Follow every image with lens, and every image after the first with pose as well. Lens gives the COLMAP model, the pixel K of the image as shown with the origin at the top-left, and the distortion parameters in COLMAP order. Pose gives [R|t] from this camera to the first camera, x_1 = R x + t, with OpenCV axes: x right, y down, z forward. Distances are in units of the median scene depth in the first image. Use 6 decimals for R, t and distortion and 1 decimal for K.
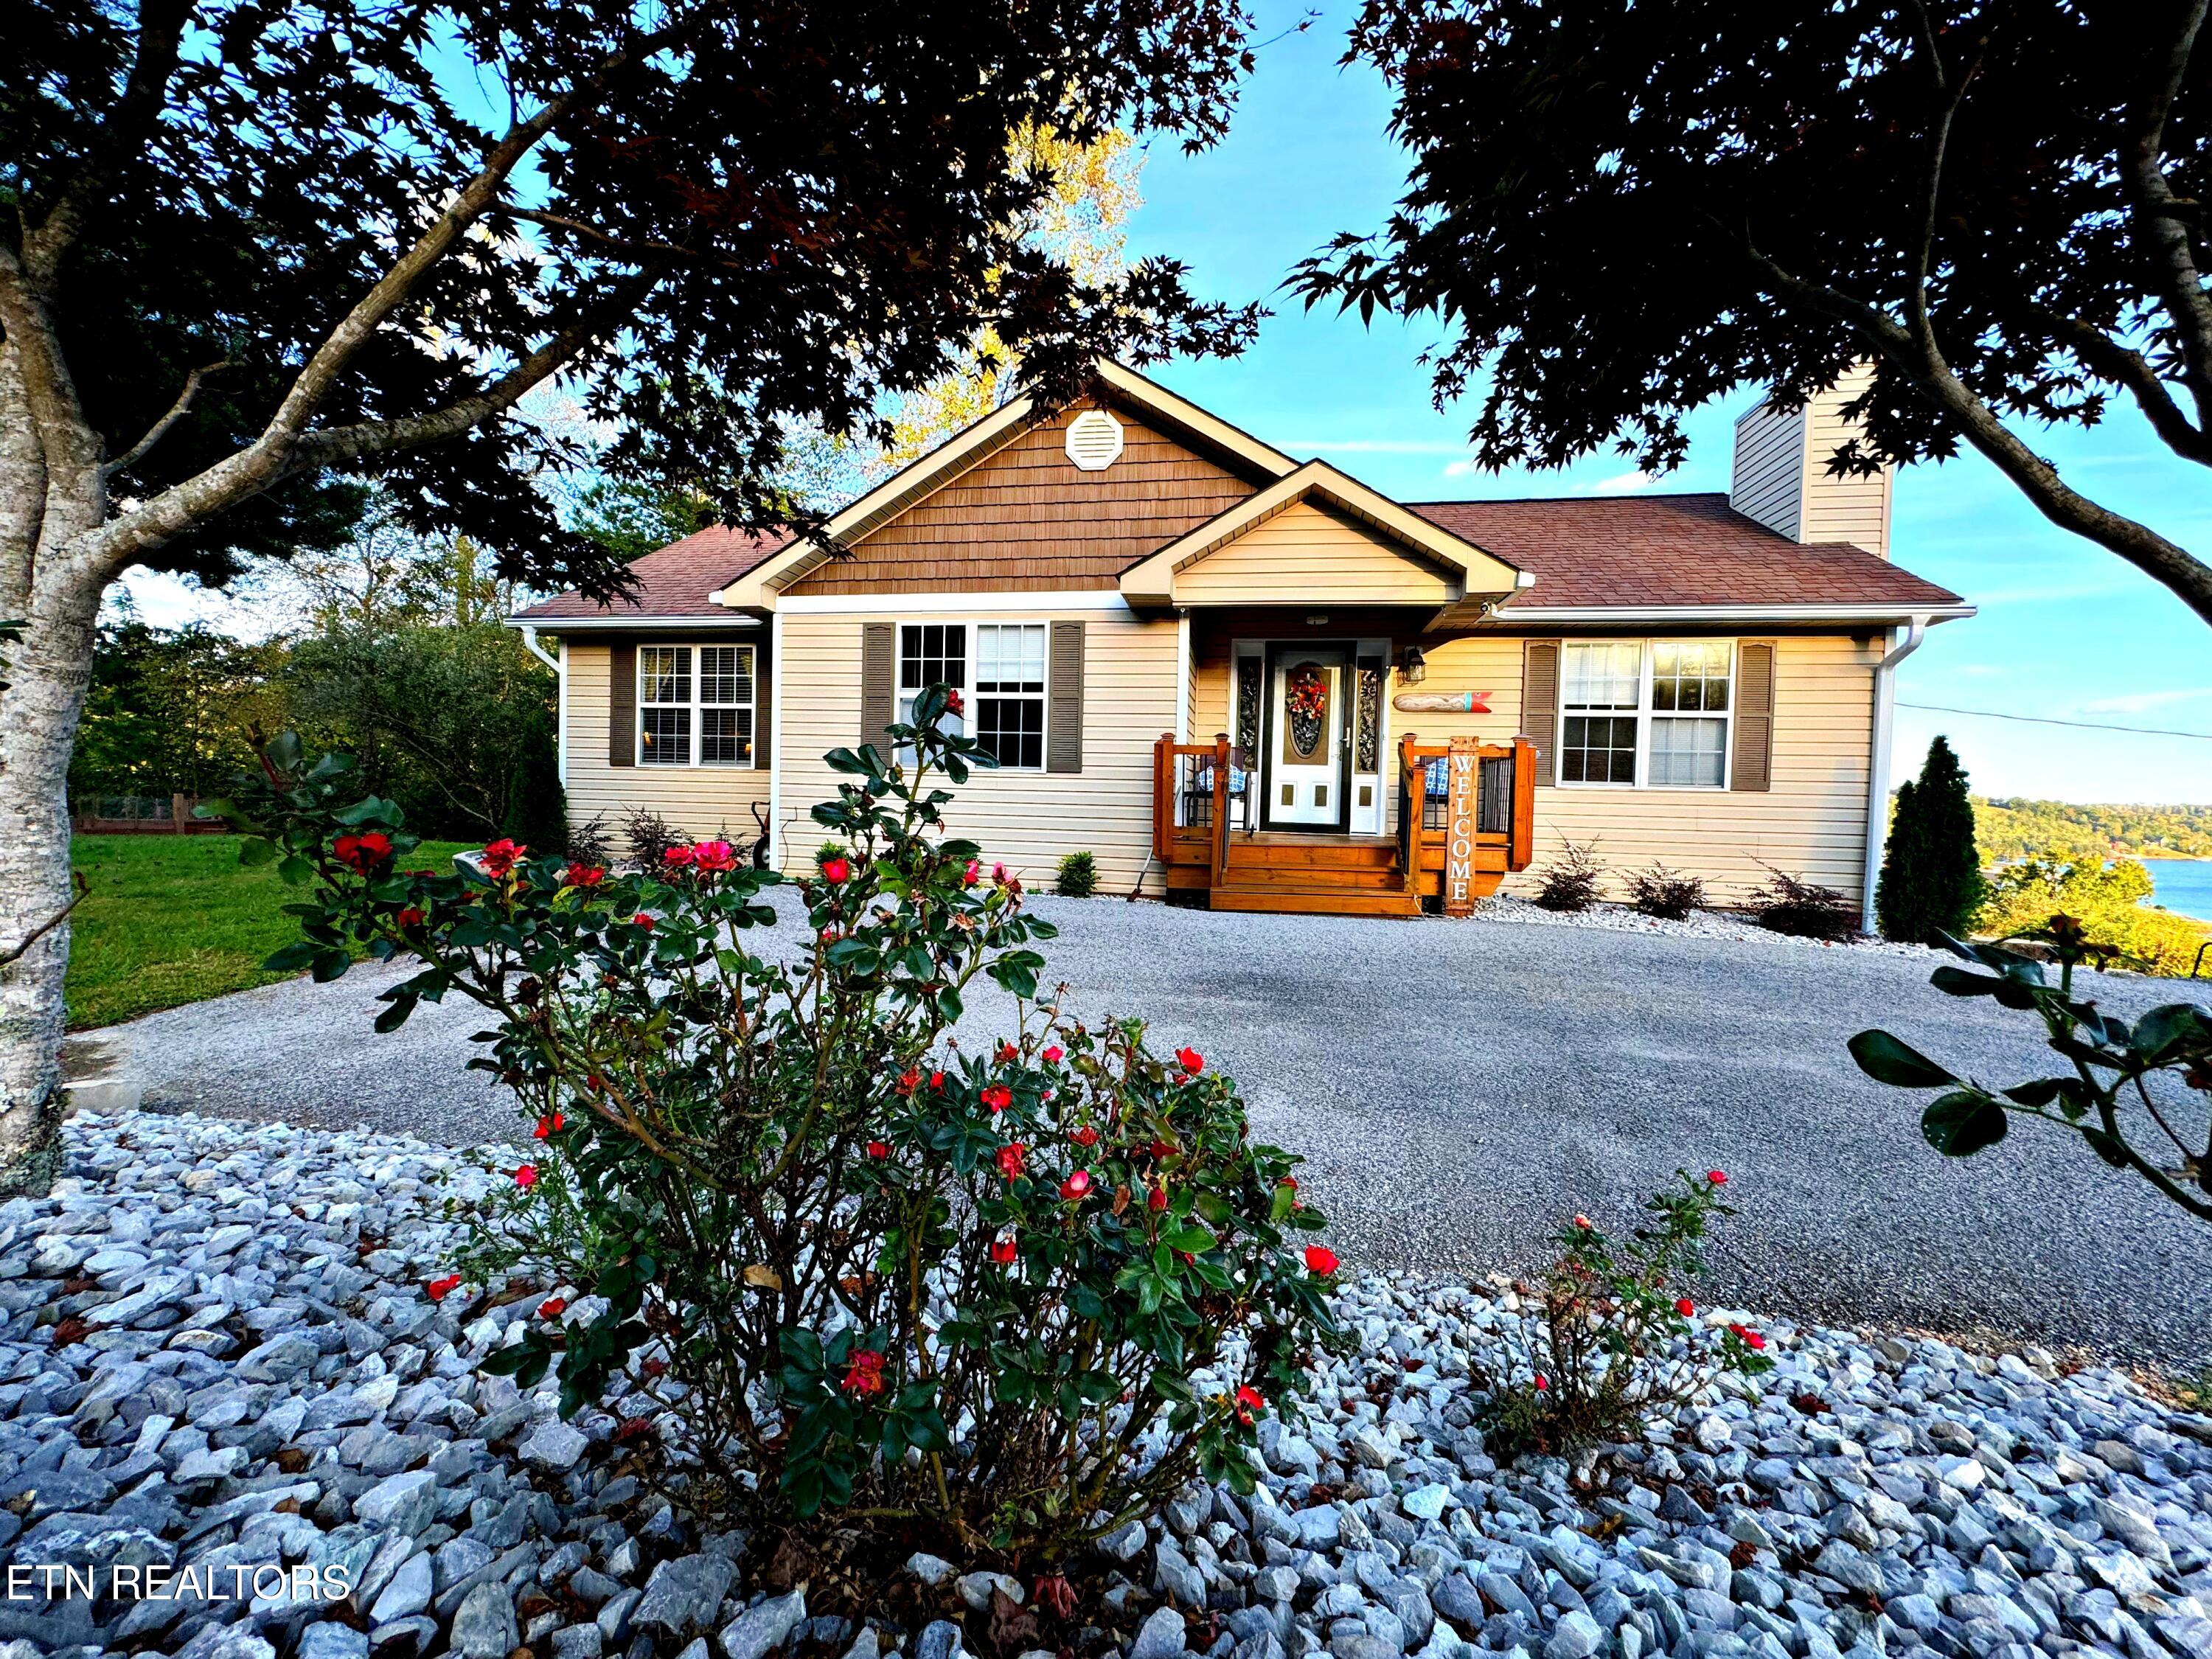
lens RADIAL K [[878.3, 0, 1106.0], [0, 878.3, 829.5], [0, 0, 1]] dist [-0.000138, 0.000031]
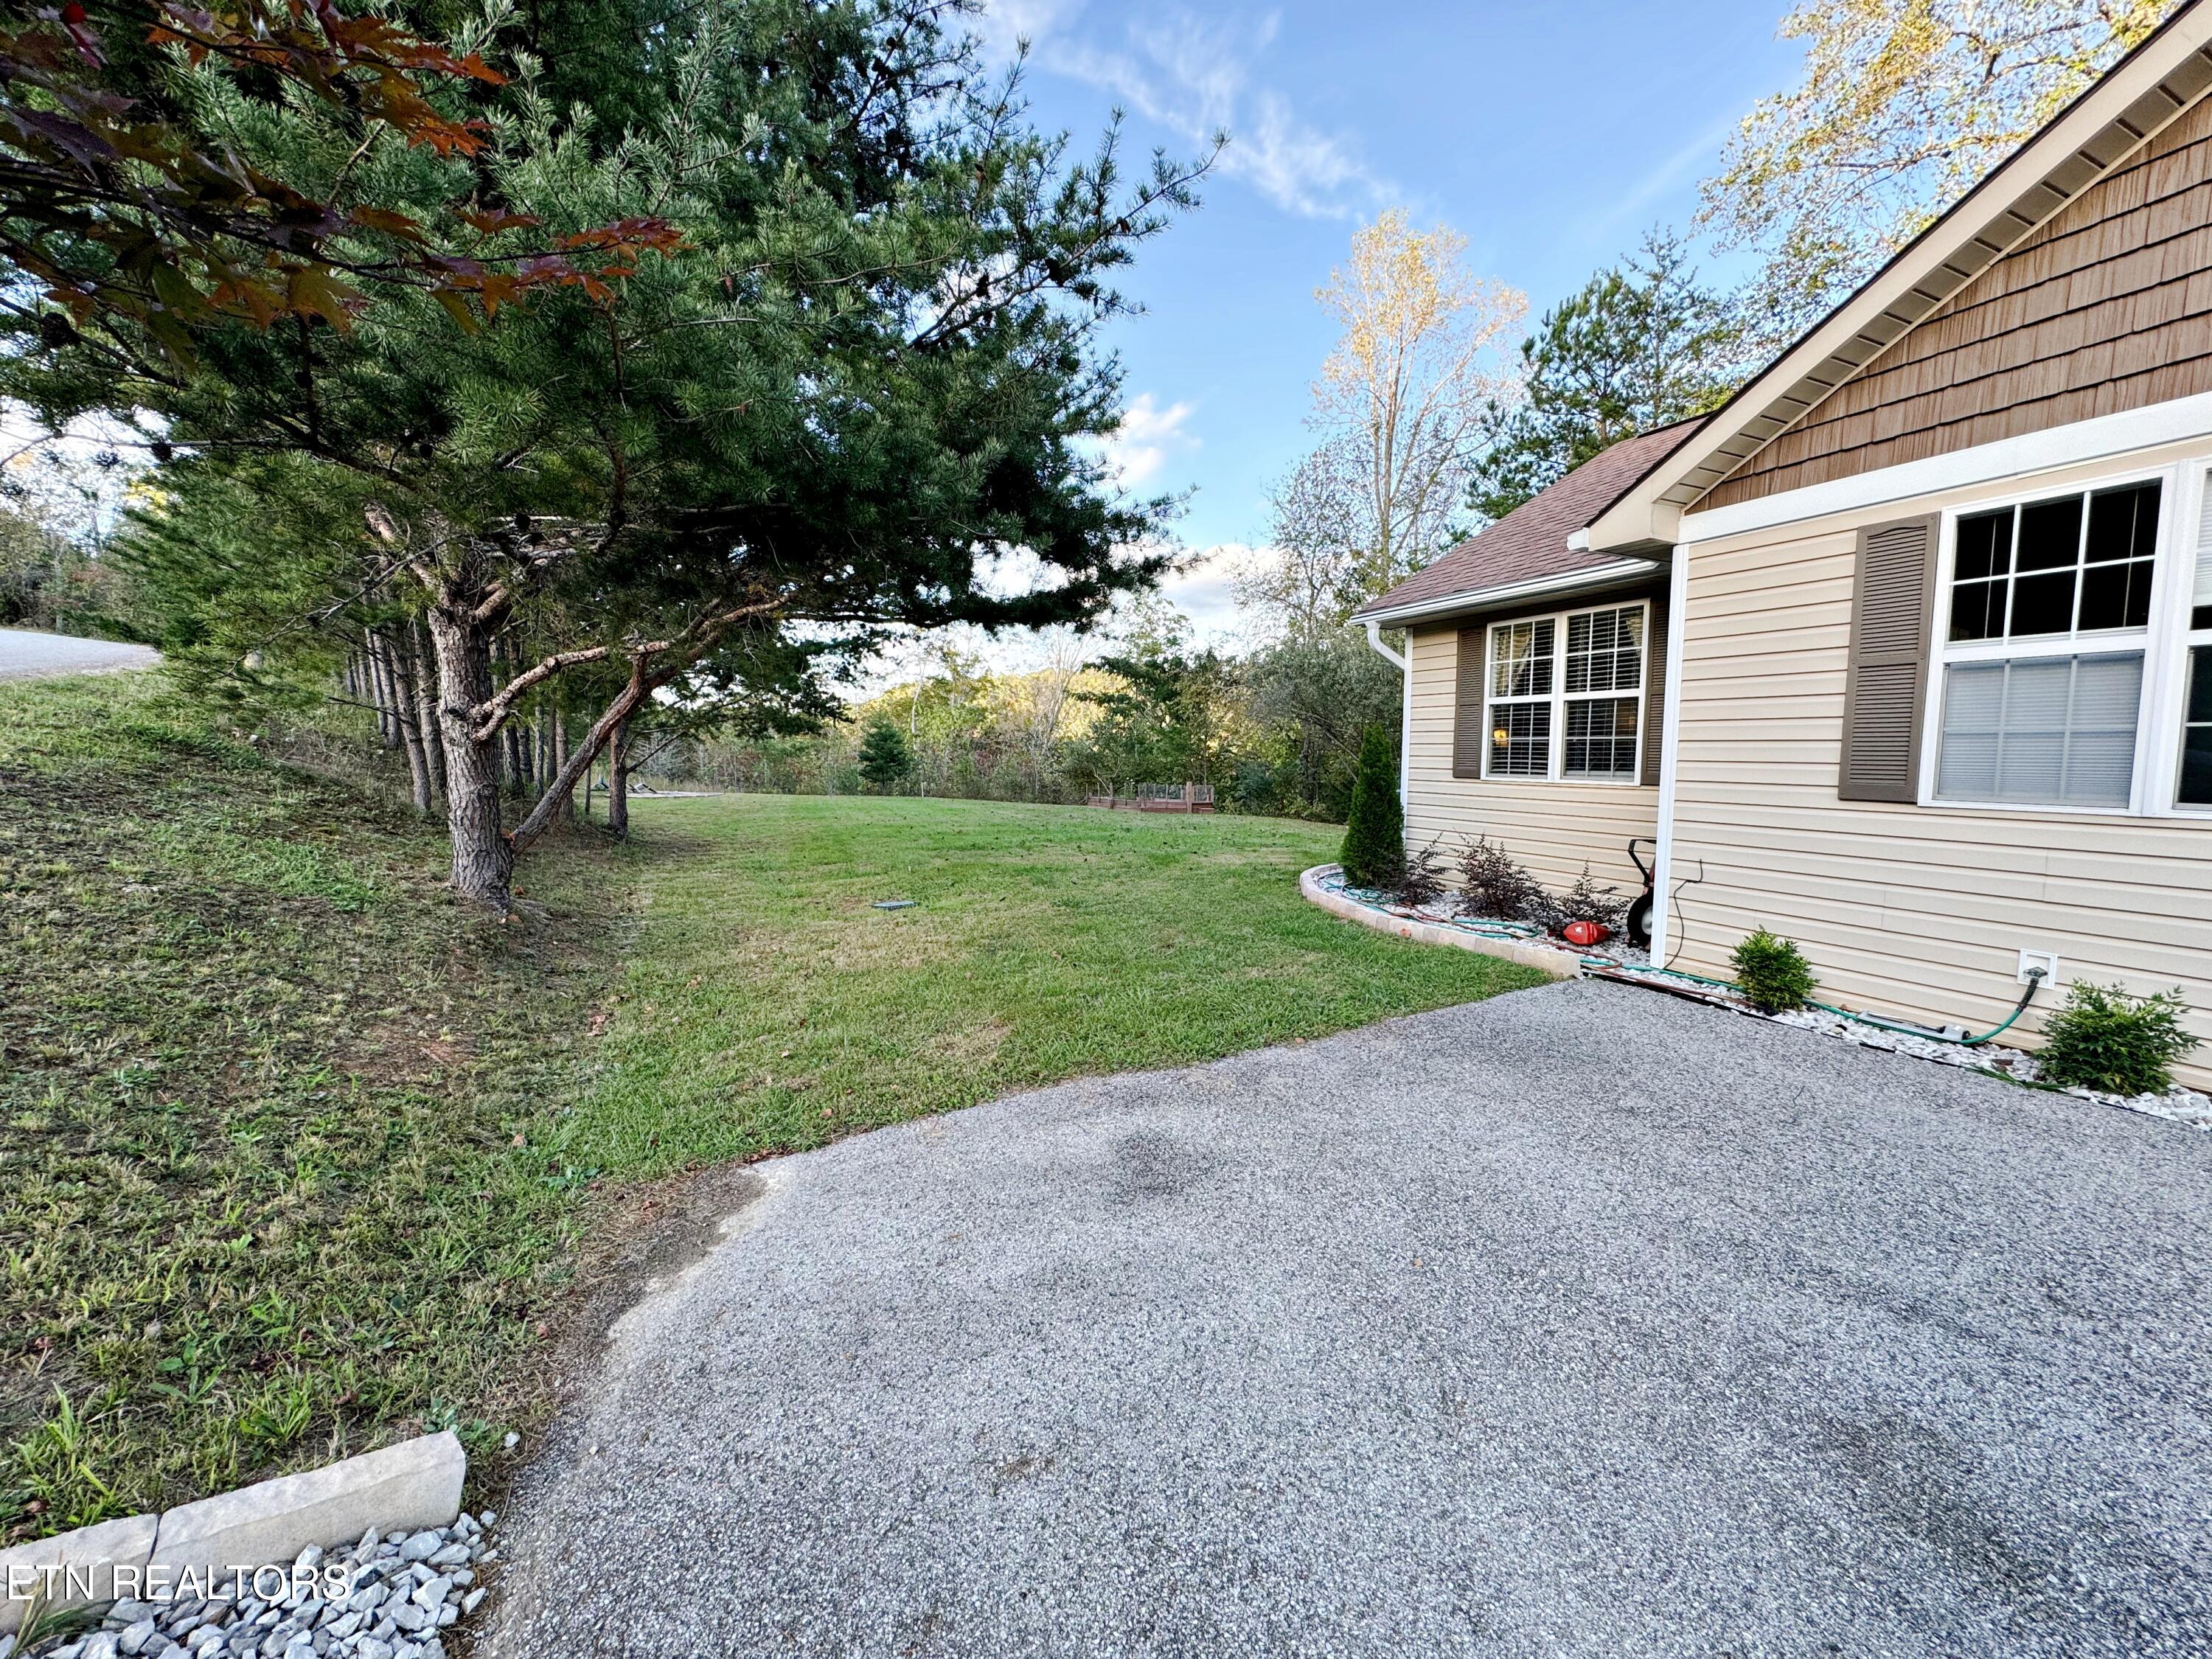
lens RADIAL K [[878.3, 0, 1106.0], [0, 878.3, 829.5], [0, 0, 1]] dist [-0.000138, 0.000031]
pose [[0.576058, 0.048148, -0.815990, -0.081885], [-0.017894, 0.998767, 0.046300, -0.058791], [0.817213, -0.012071, 0.576209, 0.271012]]
